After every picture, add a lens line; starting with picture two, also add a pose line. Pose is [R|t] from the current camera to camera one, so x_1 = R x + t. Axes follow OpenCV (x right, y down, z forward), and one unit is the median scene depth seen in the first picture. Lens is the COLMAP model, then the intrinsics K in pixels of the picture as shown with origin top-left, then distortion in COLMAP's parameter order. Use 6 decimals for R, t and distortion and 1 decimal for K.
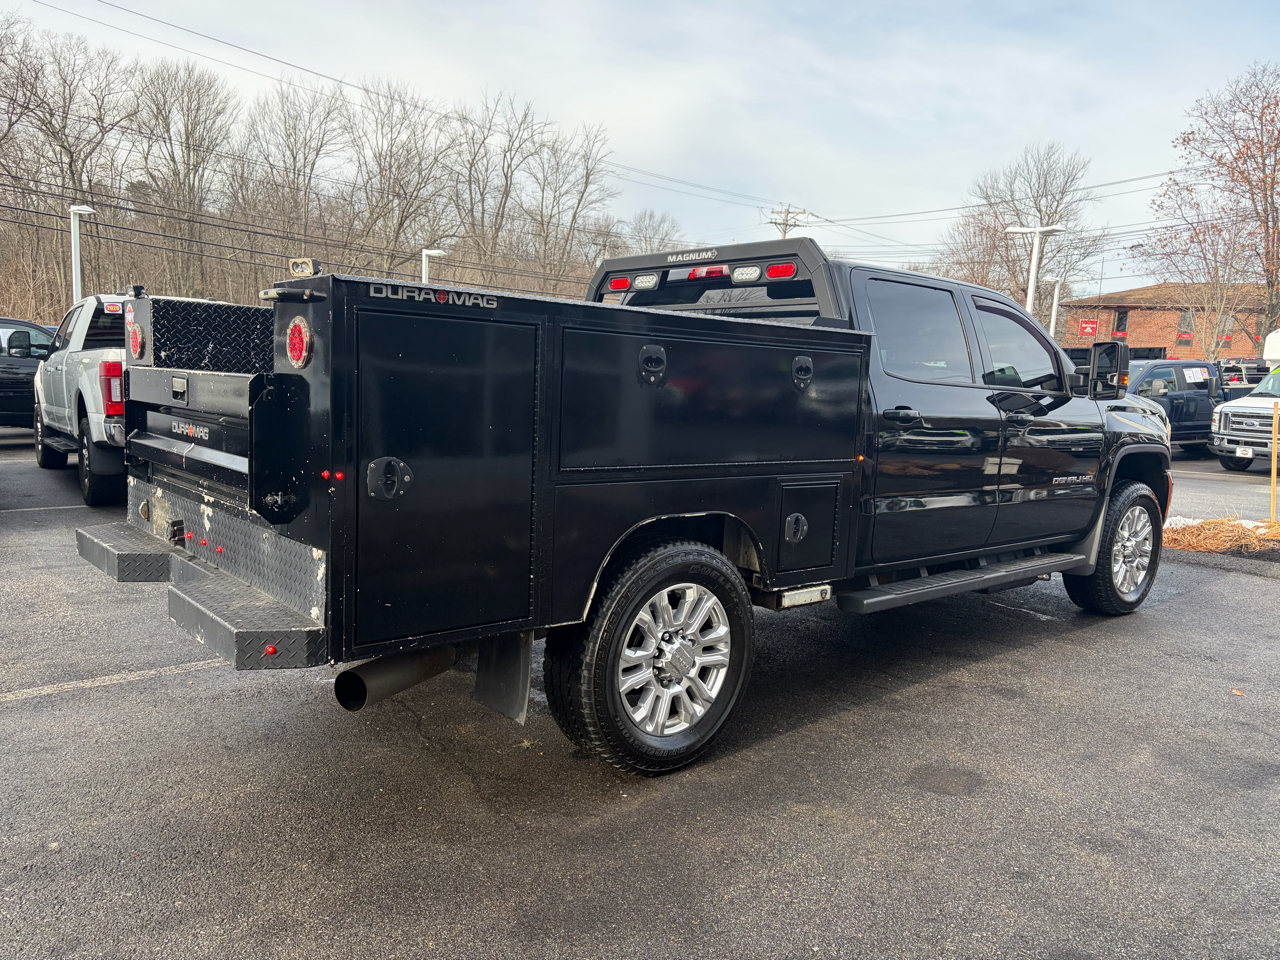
lens RADIAL K [[966.5, 0, 645.8], [0, 966.5, 481.7], [0, 0, 1]] dist [0.049156, -0.042727]
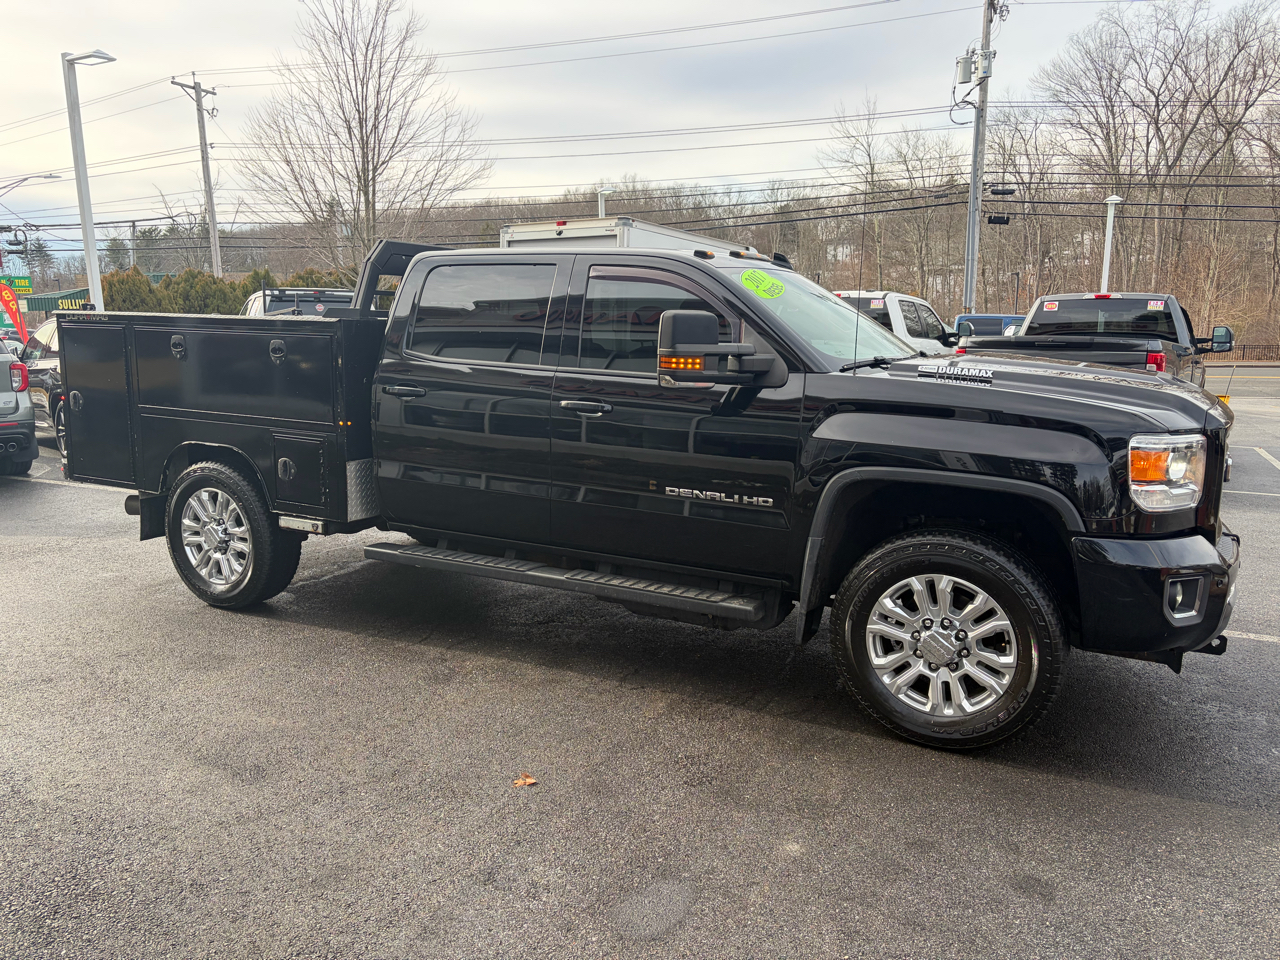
lens RADIAL K [[966.5, 0, 633.0], [0, 966.5, 478.7], [0, 0, 1]] dist [0.049156, -0.042727]
pose [[0.348827, 0.117119, -0.929840, 1.225521], [-0.102047, 0.991008, 0.086541, -0.081278], [0.931615, 0.064700, 0.357642, 0.752613]]
